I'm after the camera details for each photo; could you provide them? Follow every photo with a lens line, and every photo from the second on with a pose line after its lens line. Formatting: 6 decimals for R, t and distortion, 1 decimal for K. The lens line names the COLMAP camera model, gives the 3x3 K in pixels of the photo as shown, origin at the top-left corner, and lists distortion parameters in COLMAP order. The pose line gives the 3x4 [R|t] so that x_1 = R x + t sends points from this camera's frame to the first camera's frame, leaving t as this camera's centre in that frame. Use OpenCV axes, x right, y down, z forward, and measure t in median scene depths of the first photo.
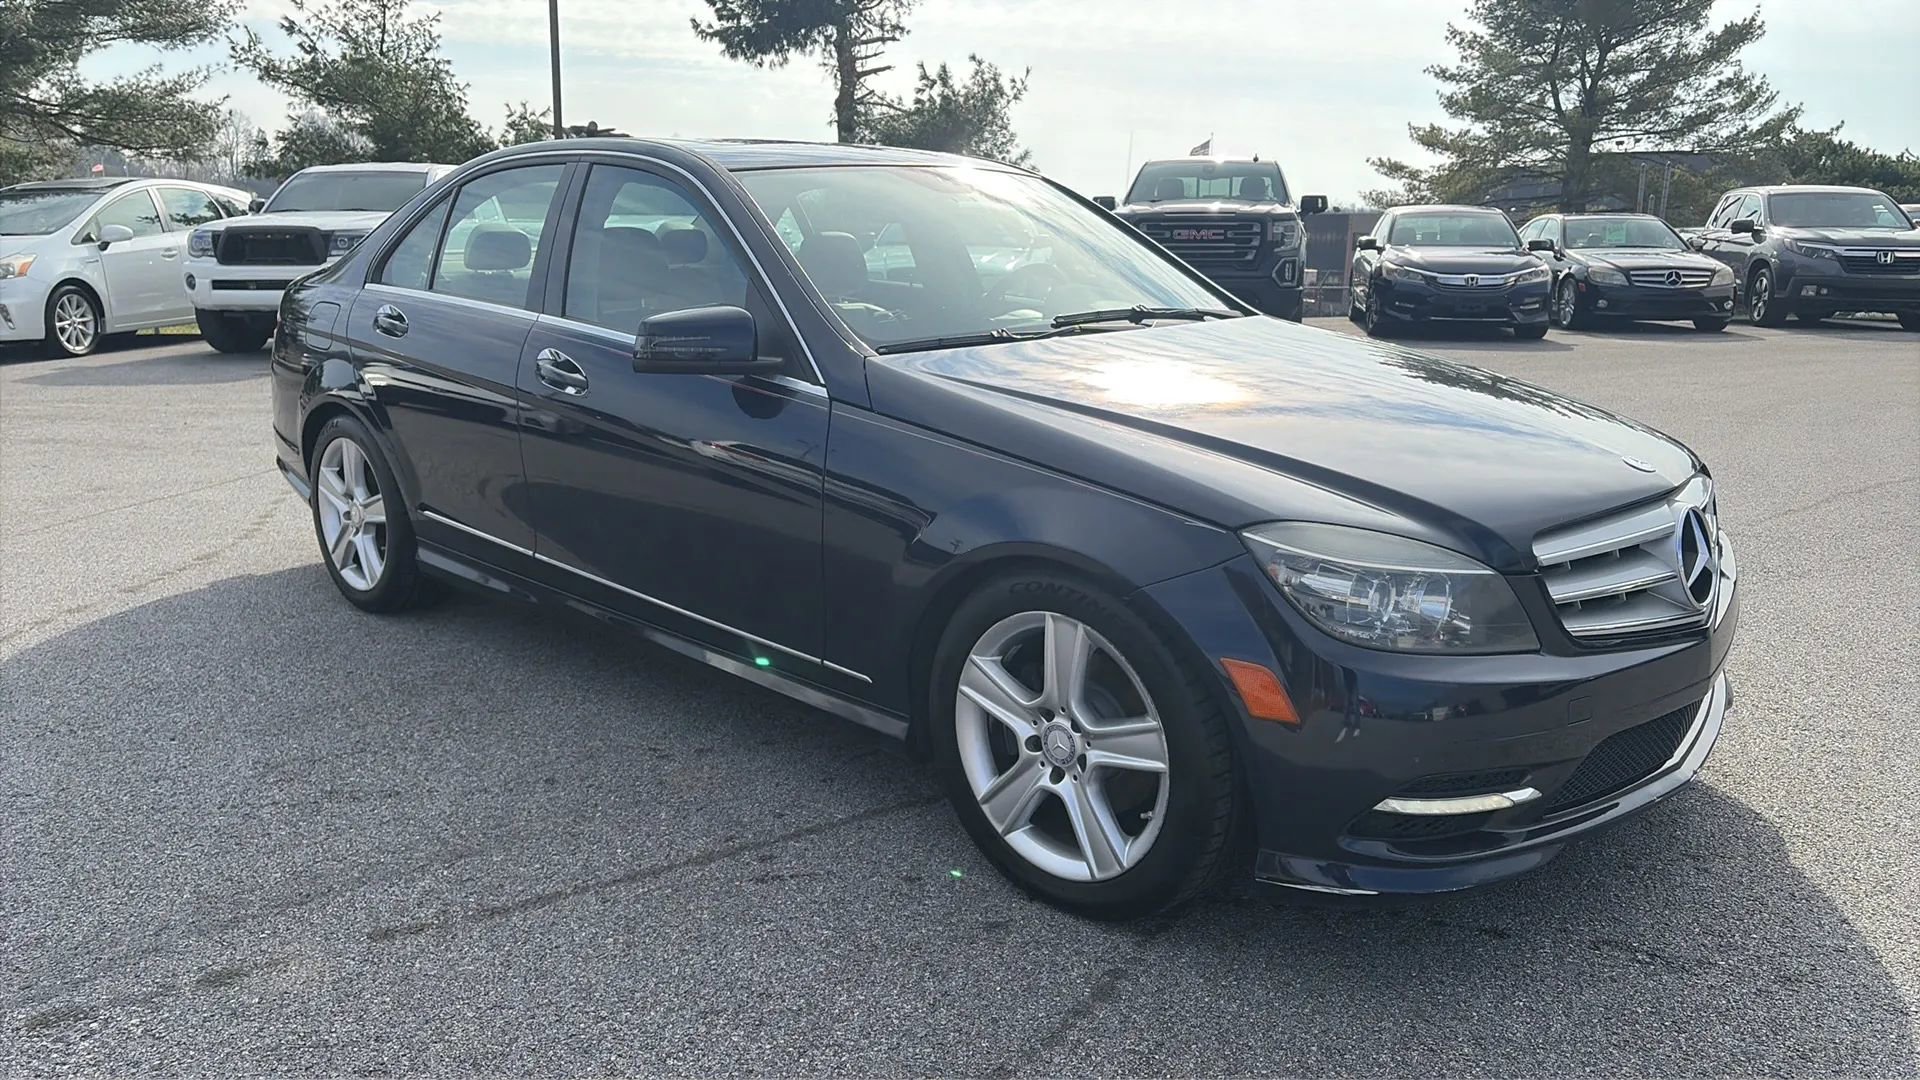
lens RADIAL K [[1417.9, 0, 956.1], [0, 1417.9, 495.1], [0, 0, 1]] dist [0.028845, -0.007249]
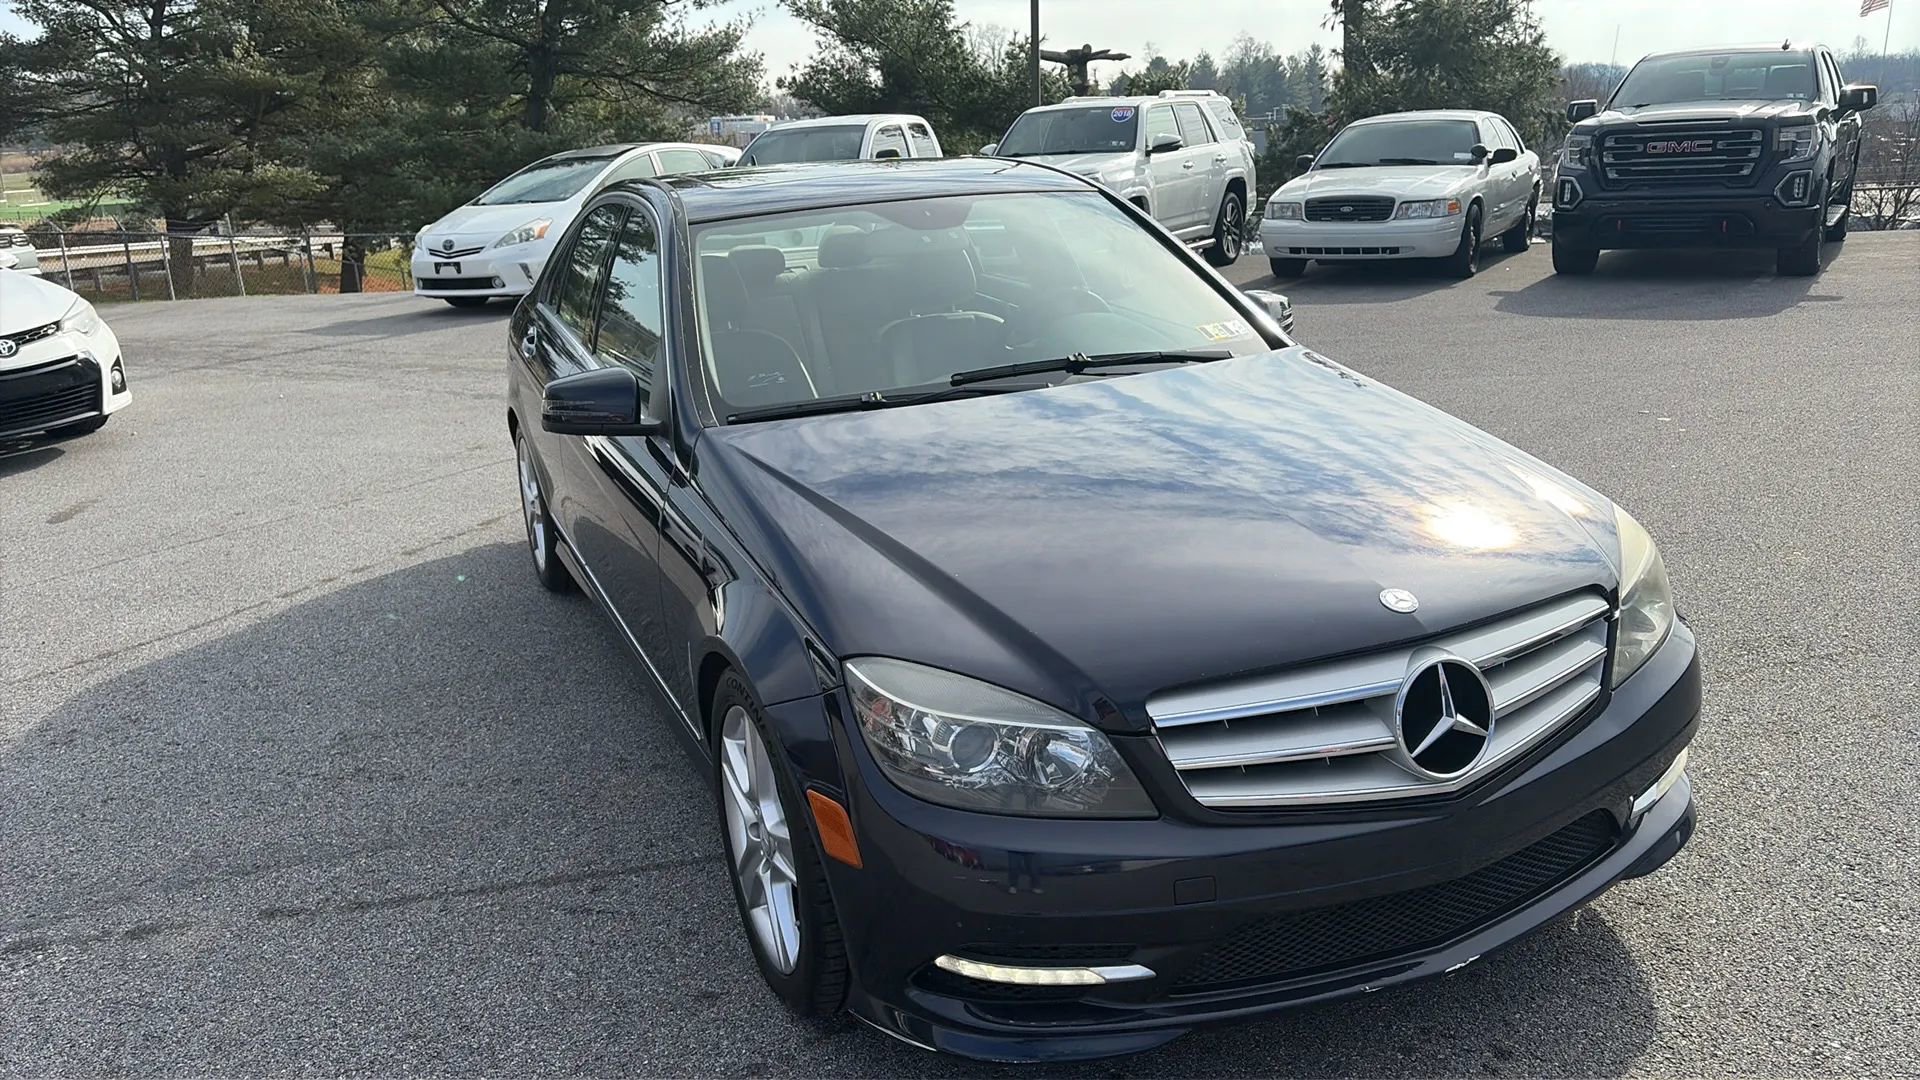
lens RADIAL K [[1410.2, 0, 948.2], [0, 1410.2, 547.6], [0, 0, 1]] dist [0.041694, -0.040405]
pose [[0.922704, 0.059642, -0.380868, 0.317159], [-0.020538, 0.994162, 0.105927, -0.078602], [0.384962, -0.089917, 0.918542, 0.075036]]
